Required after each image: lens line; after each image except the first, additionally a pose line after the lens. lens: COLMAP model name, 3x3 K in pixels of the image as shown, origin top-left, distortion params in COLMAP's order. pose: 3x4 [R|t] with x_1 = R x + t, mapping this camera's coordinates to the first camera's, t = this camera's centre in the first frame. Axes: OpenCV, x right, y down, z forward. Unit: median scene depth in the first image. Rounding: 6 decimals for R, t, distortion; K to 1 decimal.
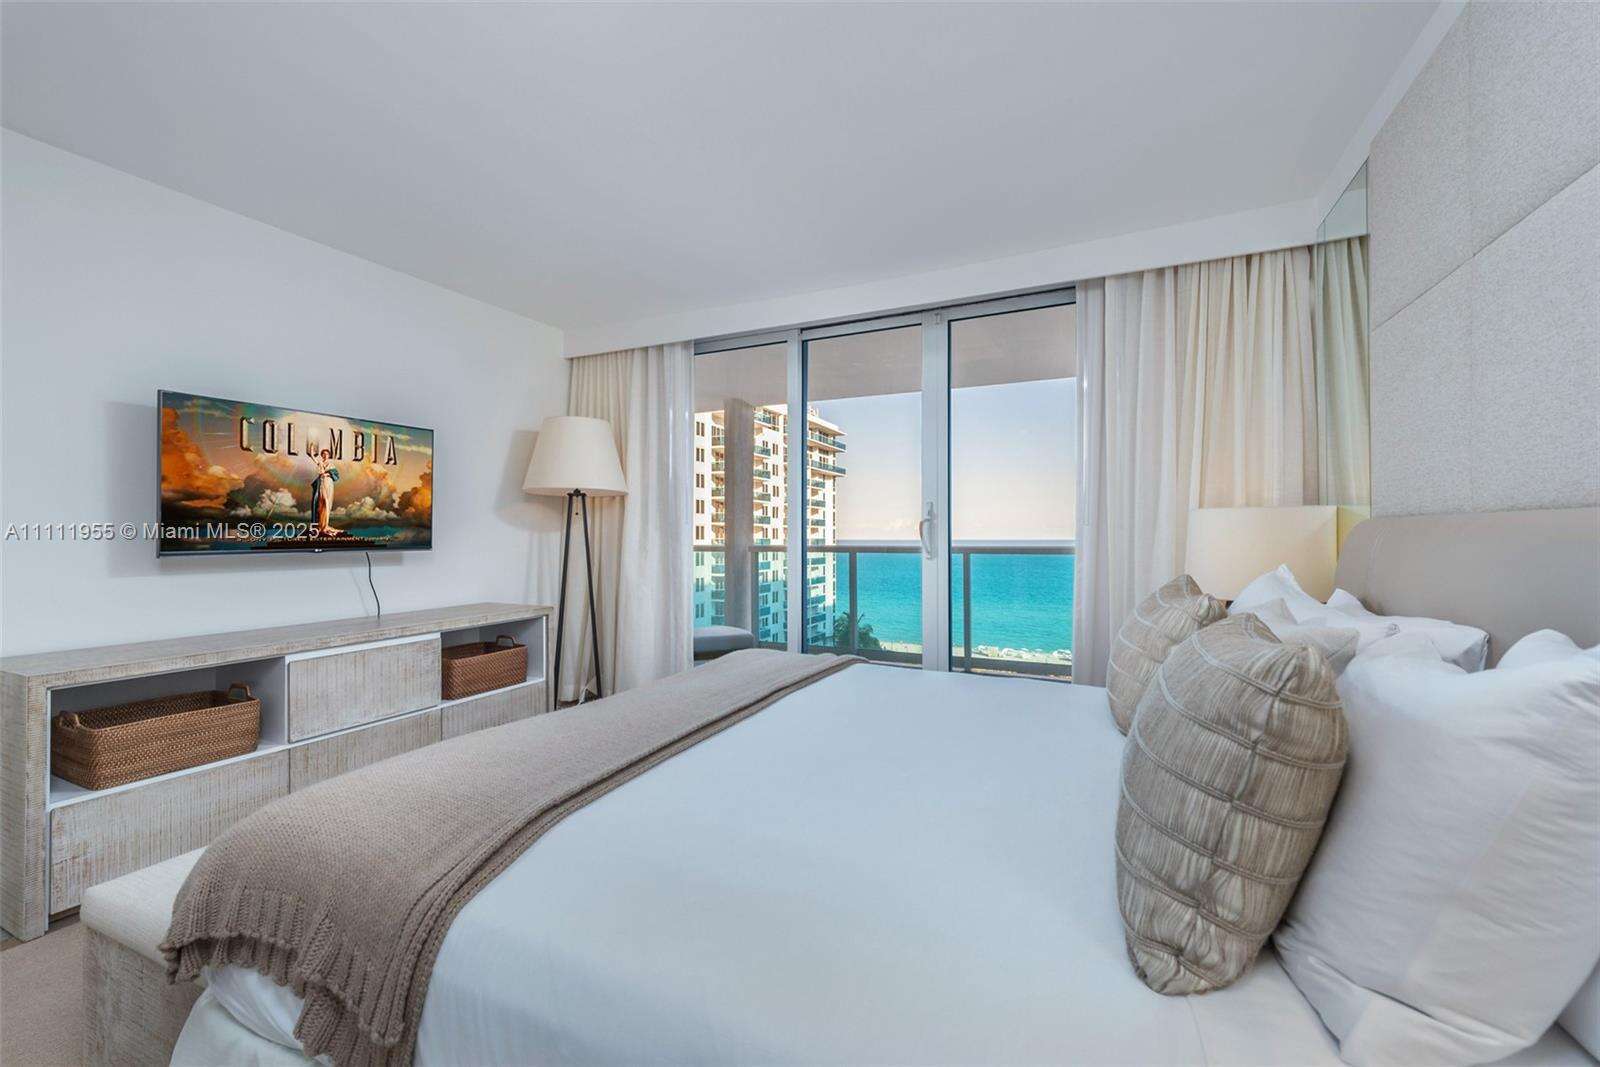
lens RADIAL K [[638.3, 0, 778.2], [0, 638.3, 529.6], [0, 0, 1]] dist [-0.004402, -0.000720]
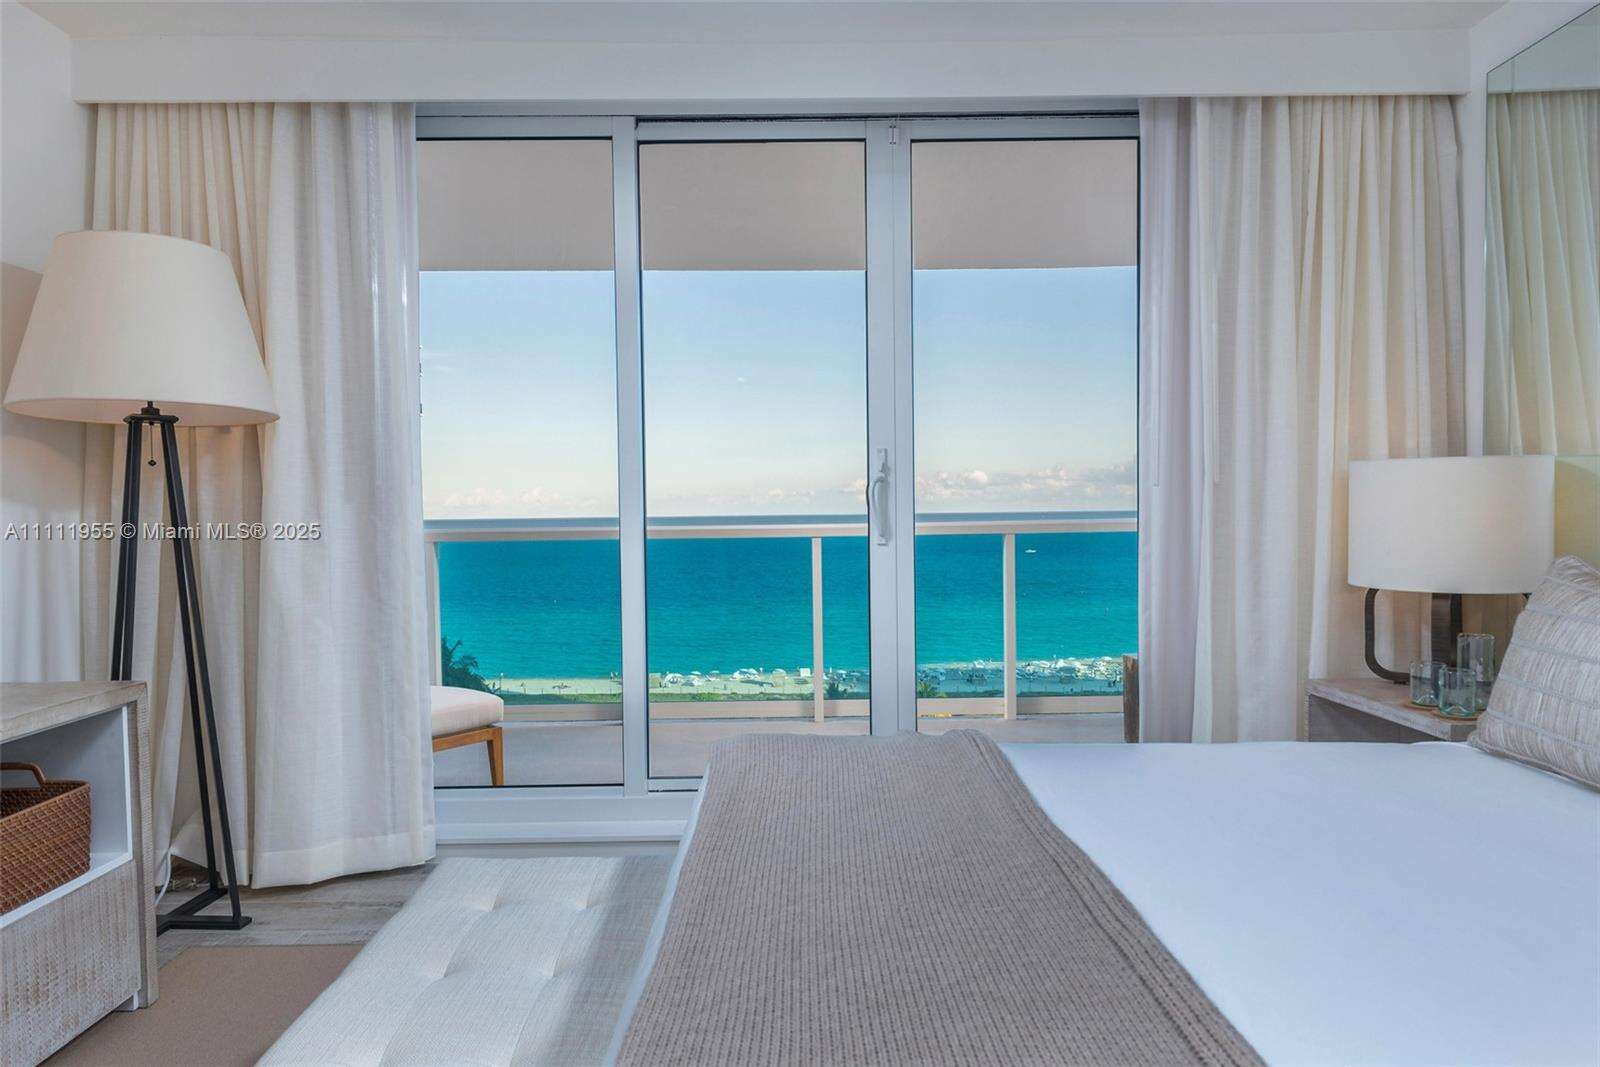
lens RADIAL K [[1013.2, 0, 794.6], [0, 1013.2, 528.8], [0, 0, 1]] dist [0.010636, -0.002453]
pose [[0.896033, -0.020876, 0.443495, -0.229113], [0.006538, 0.999406, 0.033835, -0.000877], [-0.443938, -0.027418, 0.895638, 0.178223]]
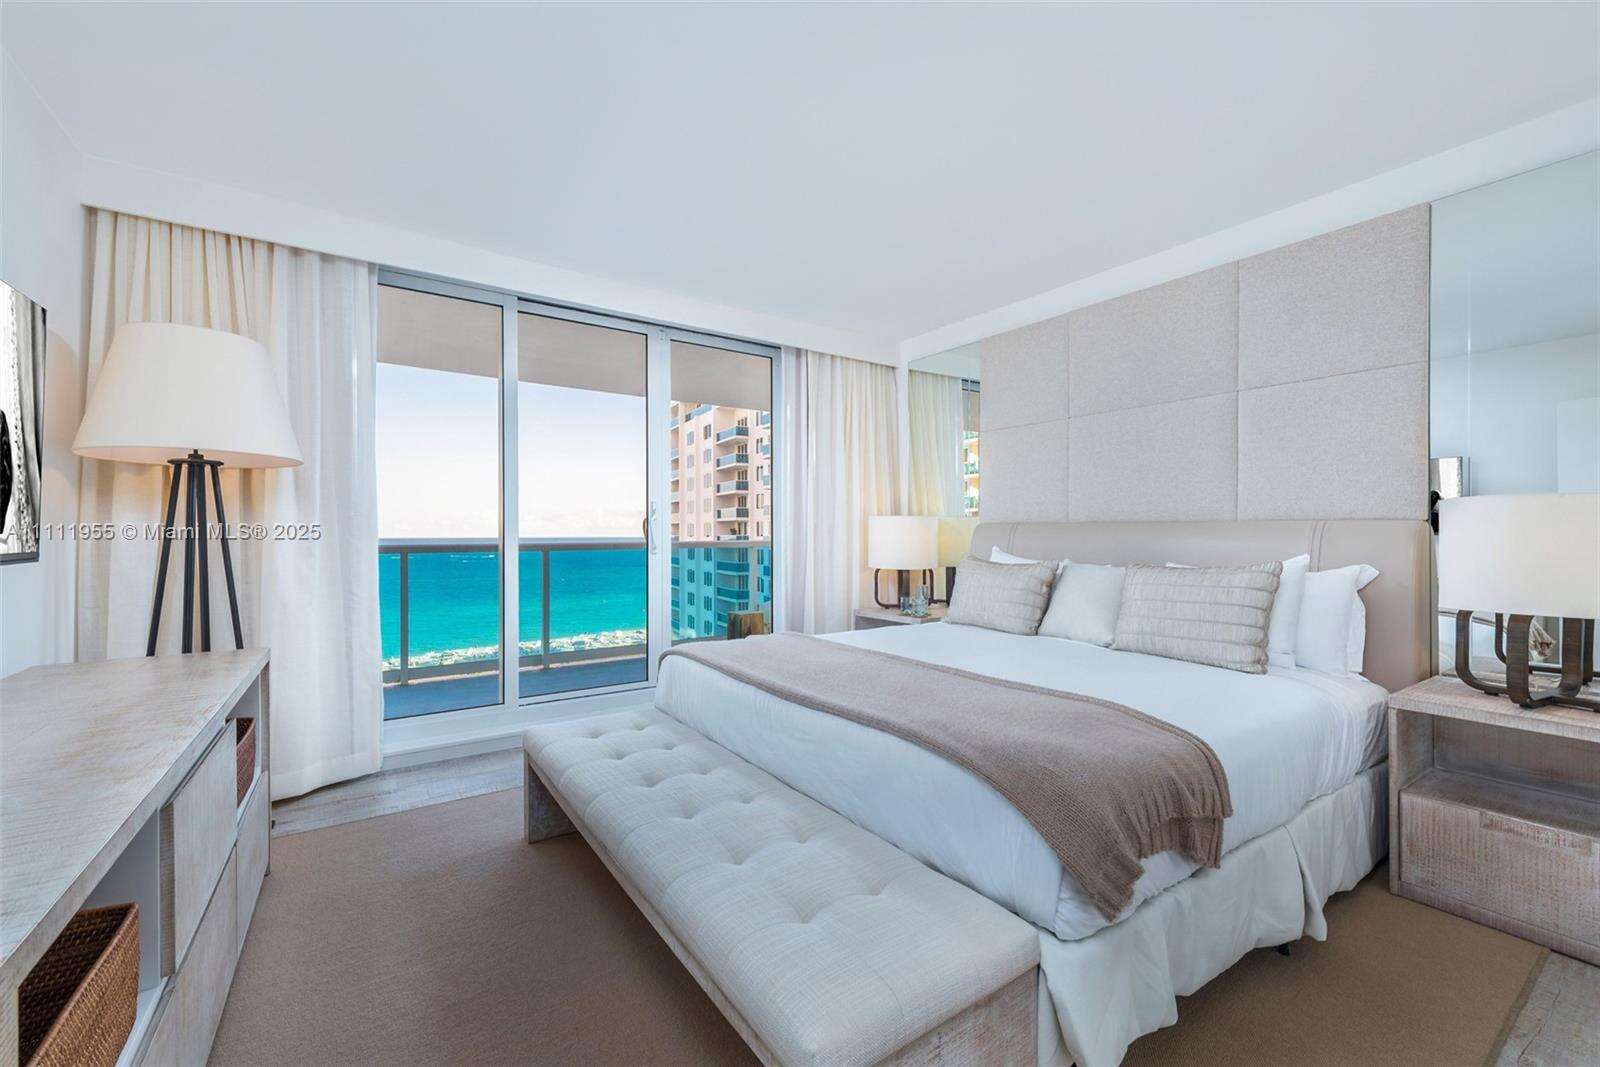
lens RADIAL K [[638.3, 0, 800.4], [0, 638.3, 538.1], [0, 0, 1]] dist [-0.004402, -0.000720]
pose [[0.491534, -0.007932, 0.870822, -0.544375], [-0.005944, 0.999905, 0.012463, 0.003827], [-0.870838, -0.011302, 0.491440, 0.223381]]
